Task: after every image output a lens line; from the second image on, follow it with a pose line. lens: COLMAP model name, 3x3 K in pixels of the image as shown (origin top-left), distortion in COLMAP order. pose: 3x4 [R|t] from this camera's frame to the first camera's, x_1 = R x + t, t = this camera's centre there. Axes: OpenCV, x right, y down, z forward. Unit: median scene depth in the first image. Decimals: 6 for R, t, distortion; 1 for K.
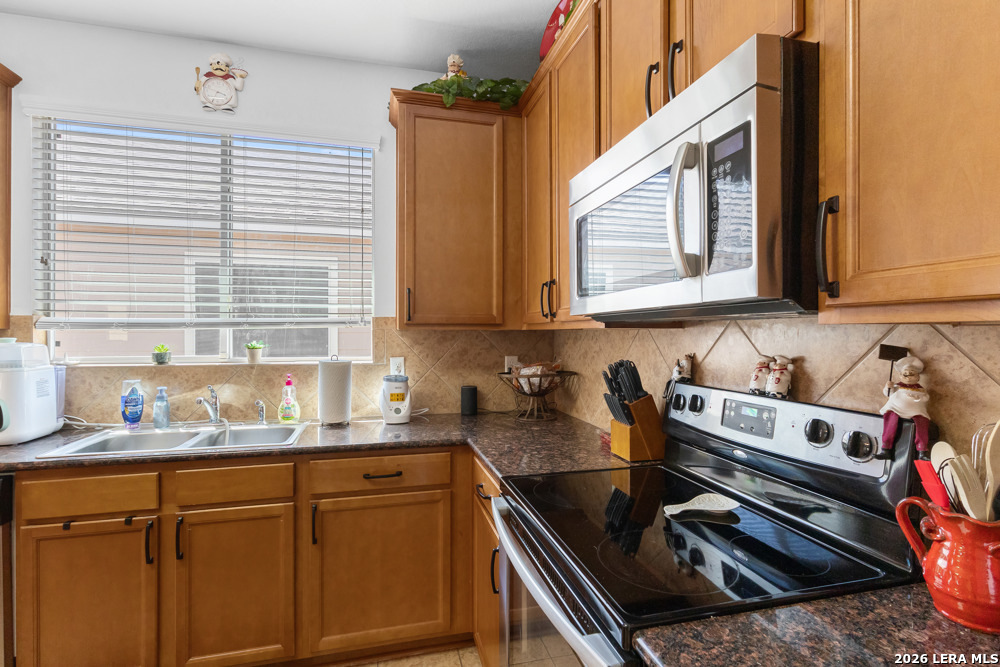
lens RADIAL K [[475.2, 0, 500.0], [0, 475.2, 333.5], [0, 0, 1]] dist [-0.000763, 0.000169]
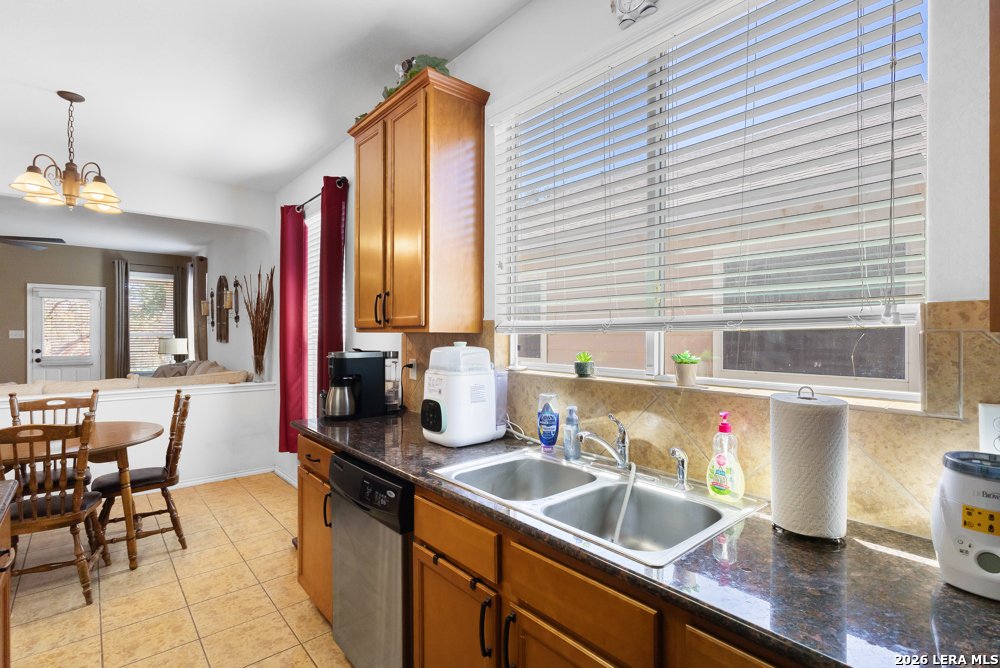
lens RADIAL K [[473.4, 0, 500.0], [0, 473.4, 334.0], [0, 0, 1]] dist [0.012789, 0.000177]
pose [[0.443012, 0.000035, -0.896516, -0.060285], [-0.001236, 0.999999, -0.000571, -0.007210], [0.896515, 0.001362, 0.443011, 0.547924]]
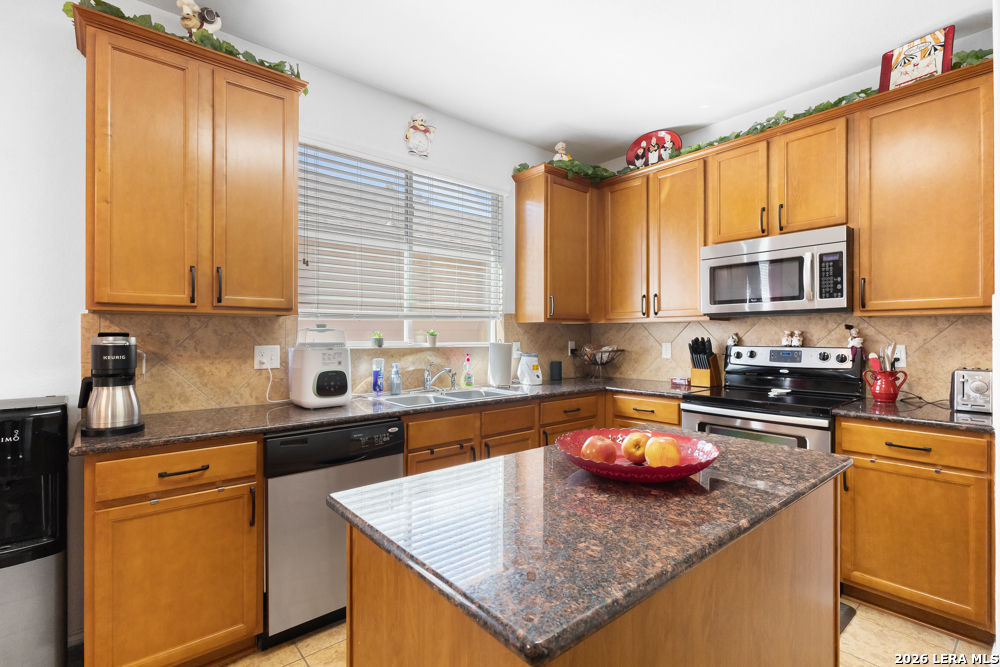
lens RADIAL K [[473.4, 0, 500.0], [0, 473.4, 333.5], [0, 0, 1]] dist [0.012789, 0.000177]
pose [[0.899861, -0.000746, 0.436176, -1.030554], [0.003770, 0.999974, -0.006067, 0.038991], [-0.436160, 0.007103, 0.899841, -0.305823]]
